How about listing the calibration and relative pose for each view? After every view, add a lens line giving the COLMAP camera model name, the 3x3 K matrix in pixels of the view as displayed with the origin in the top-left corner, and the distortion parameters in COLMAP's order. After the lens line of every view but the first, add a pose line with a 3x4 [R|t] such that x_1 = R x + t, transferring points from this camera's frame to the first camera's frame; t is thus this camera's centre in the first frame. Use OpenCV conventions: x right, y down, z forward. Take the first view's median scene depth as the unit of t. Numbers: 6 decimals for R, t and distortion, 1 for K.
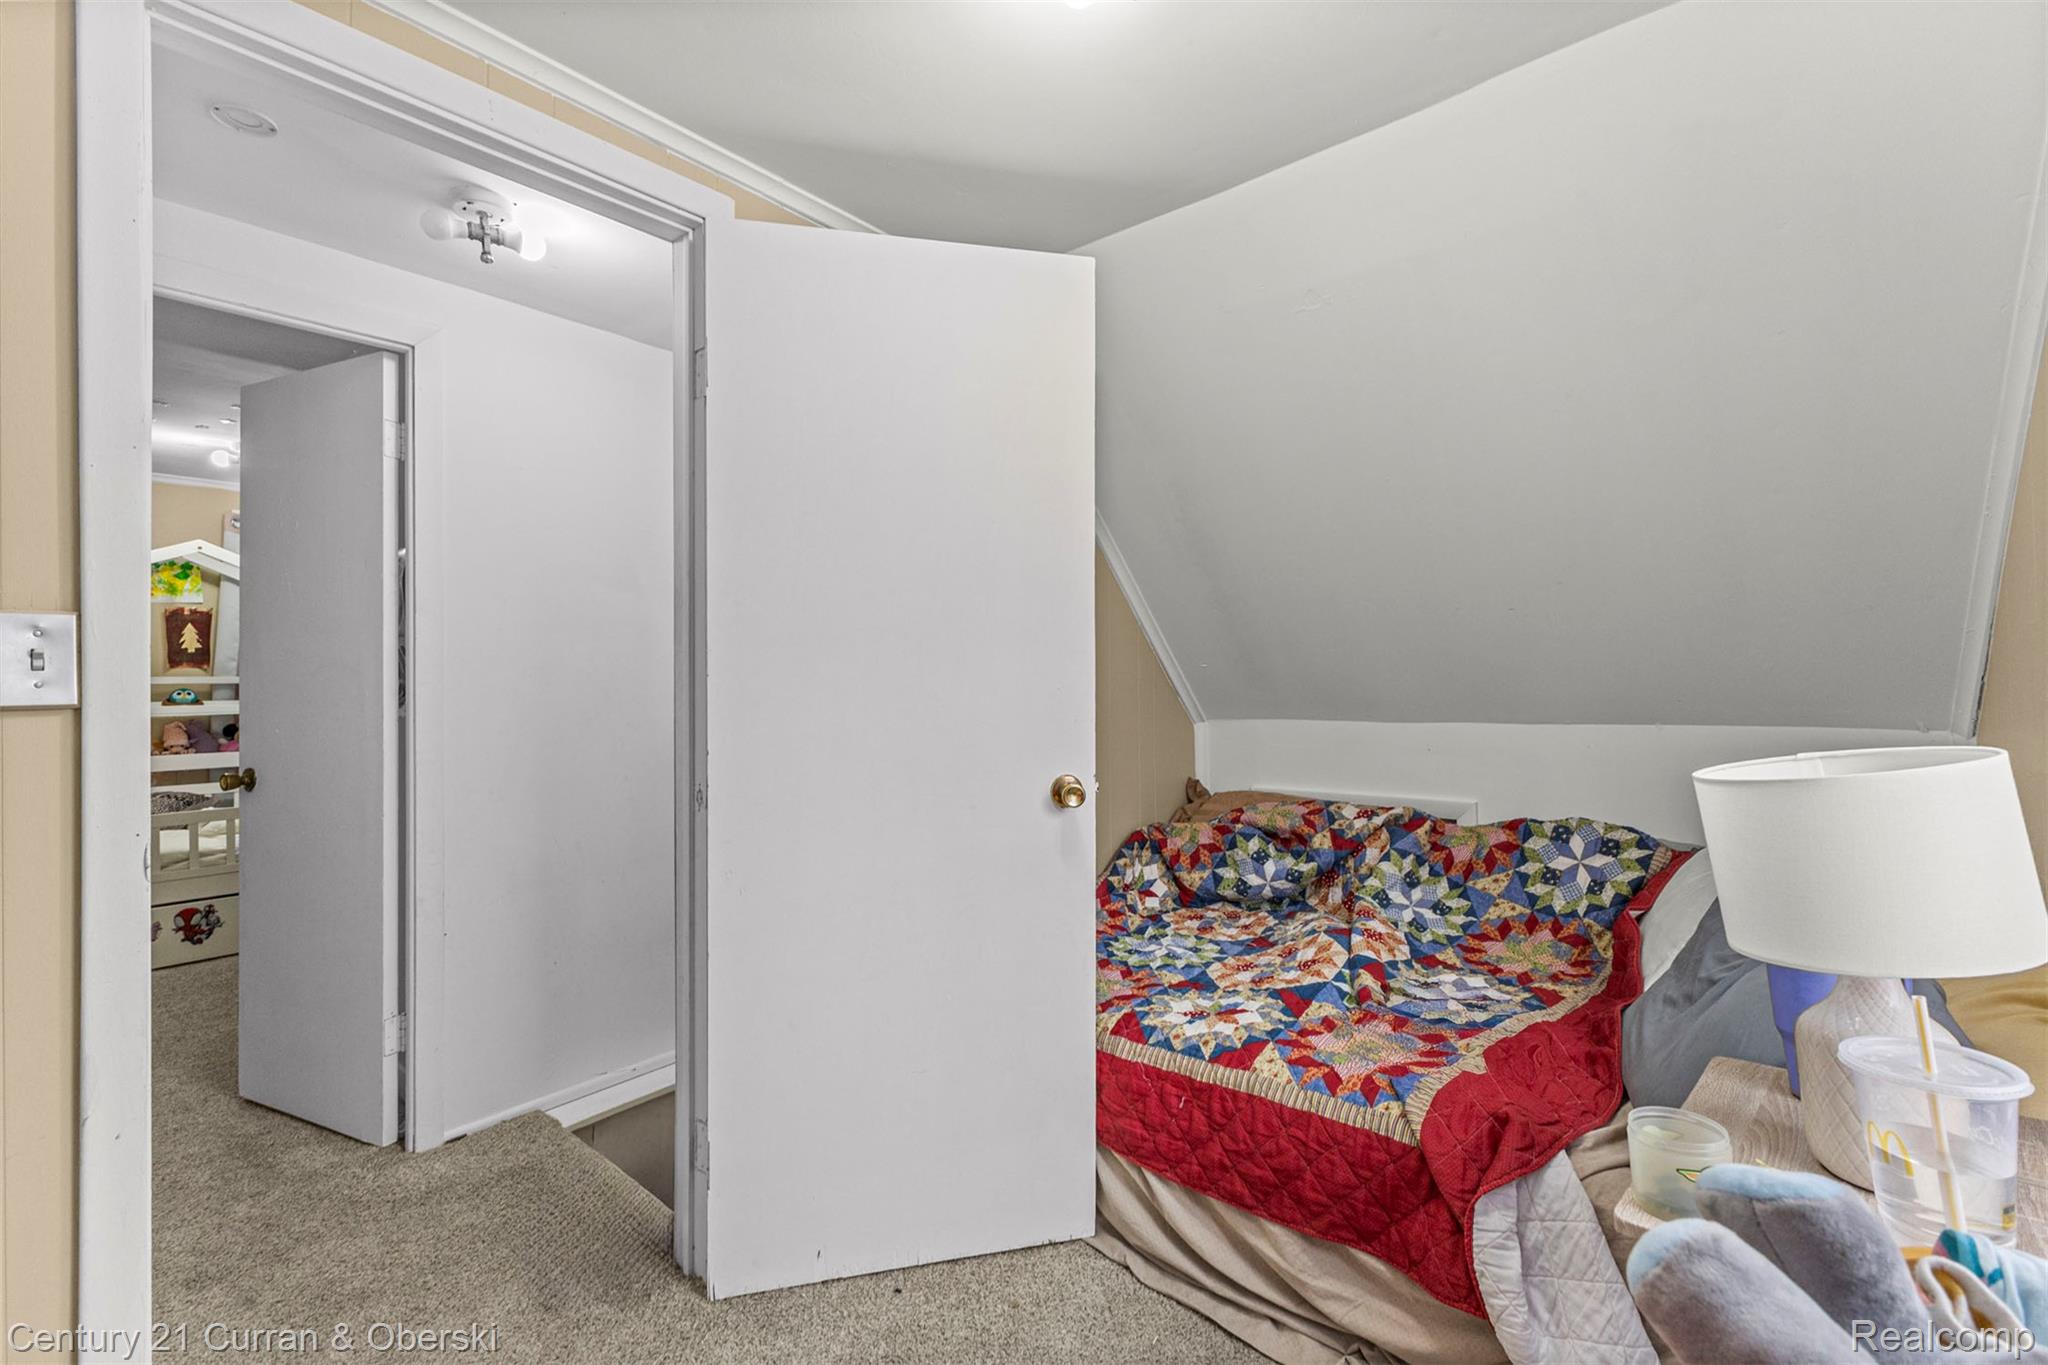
lens RADIAL K [[883.8, 0, 1018.6], [0, 883.8, 682.6], [0, 0, 1]] dist [0.005033, -0.002436]
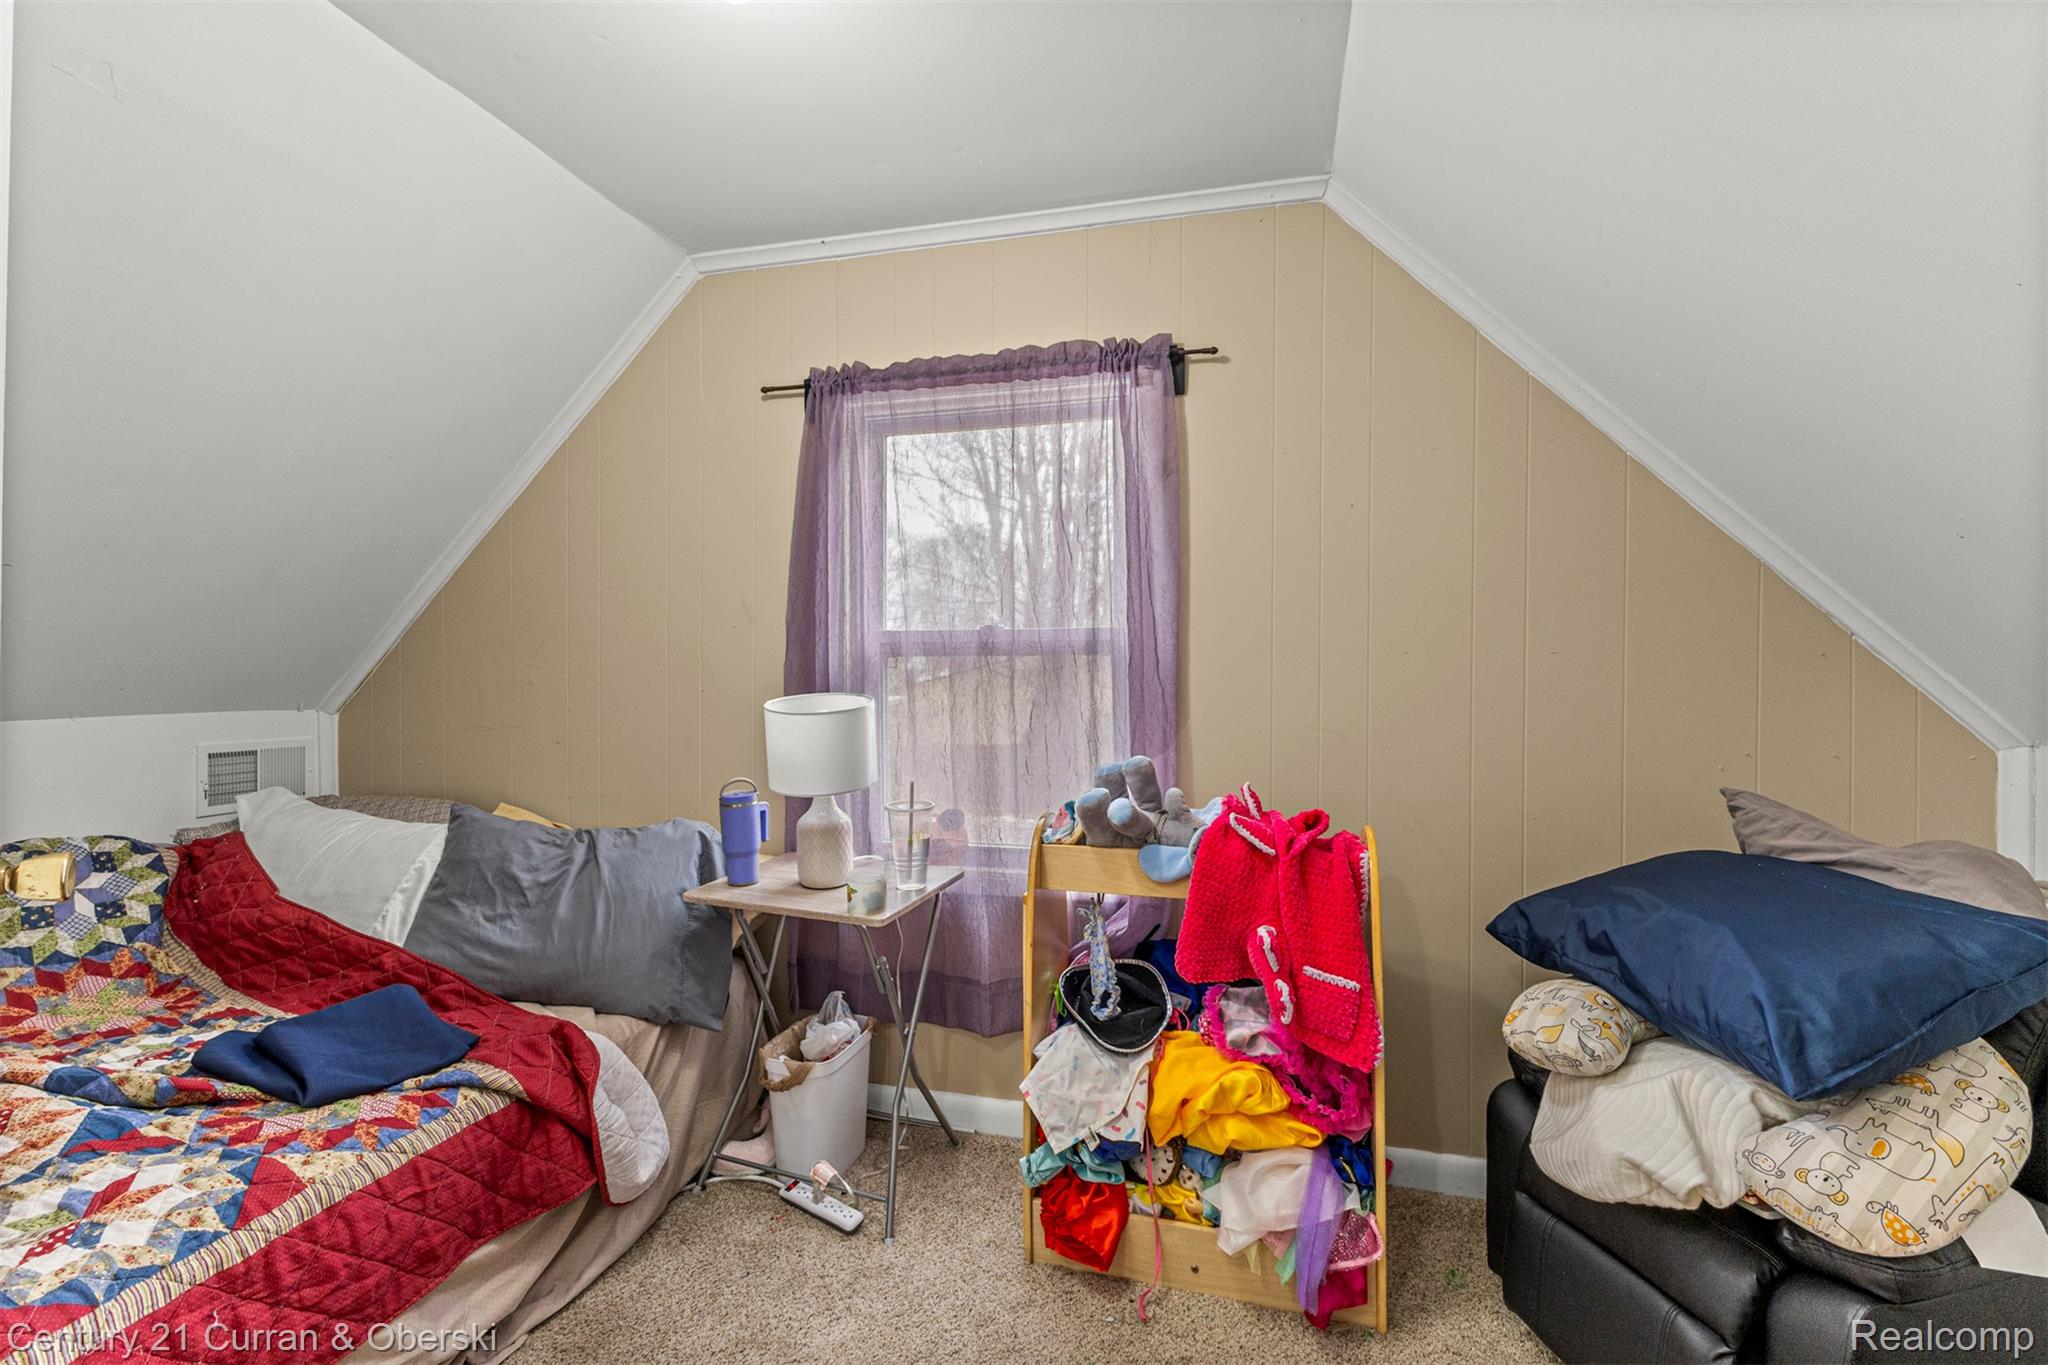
lens RADIAL K [[883.8, 0, 1027.9], [0, 883.8, 681.5], [0, 0, 1]] dist [0.005033, -0.002436]
pose [[-0.425377, -0.002054, 0.905014, -0.565097], [0.002276, 0.999992, 0.003339, 0.013846], [-0.905013, 0.003480, -0.425369, 0.655294]]
